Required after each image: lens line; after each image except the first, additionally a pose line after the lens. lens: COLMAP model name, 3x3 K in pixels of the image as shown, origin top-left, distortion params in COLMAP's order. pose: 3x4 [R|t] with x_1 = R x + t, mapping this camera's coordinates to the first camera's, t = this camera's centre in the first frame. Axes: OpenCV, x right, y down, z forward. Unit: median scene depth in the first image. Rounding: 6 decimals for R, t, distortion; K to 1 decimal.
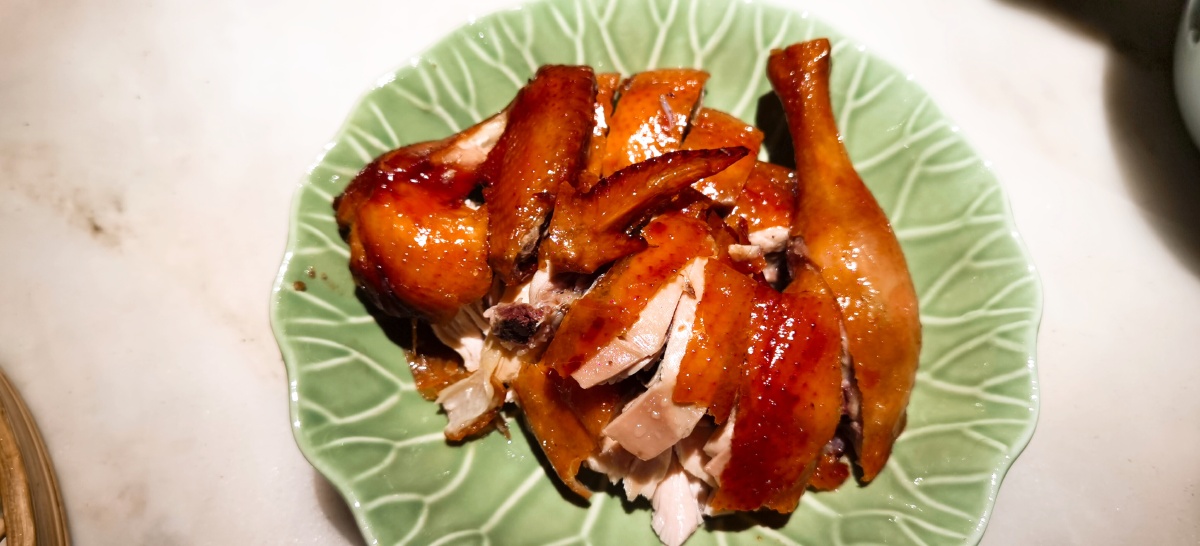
lens RADIAL K [[1026.3, 0, 600.0], [0, 1026.3, 273.0], [0, 0, 1]] dist [-0.101436, 0.160781]
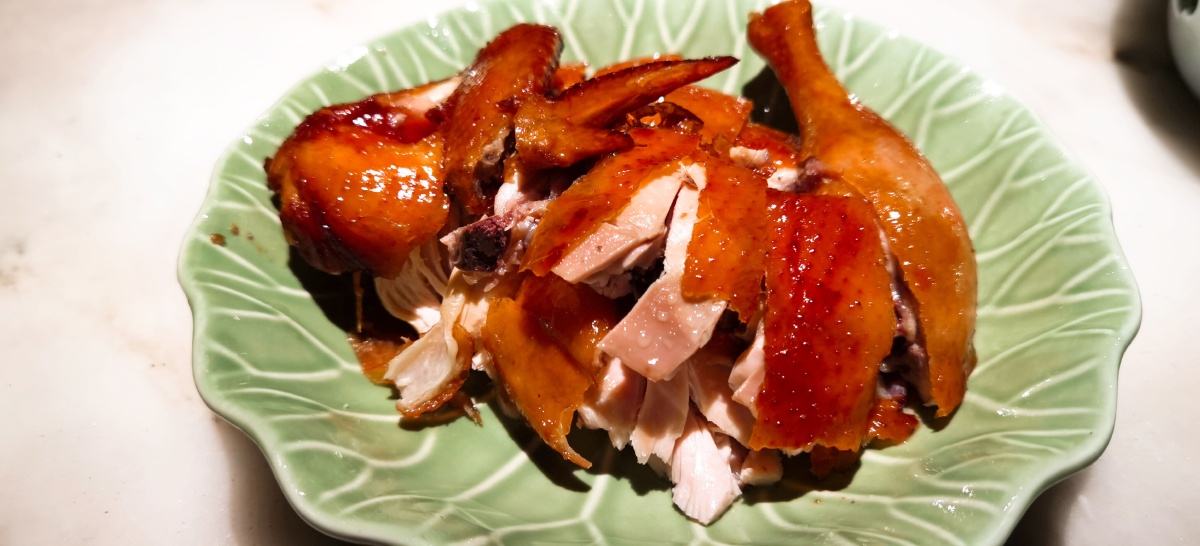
lens RADIAL K [[1026.3, 0, 600.0], [0, 1026.3, 273.0], [0, 0, 1]] dist [-0.101436, 0.160781]
pose [[0.996753, -0.074632, 0.030215, -0.013529], [0.080447, 0.938648, -0.335364, 0.339208], [-0.003332, 0.336706, 0.941604, 0.235589]]
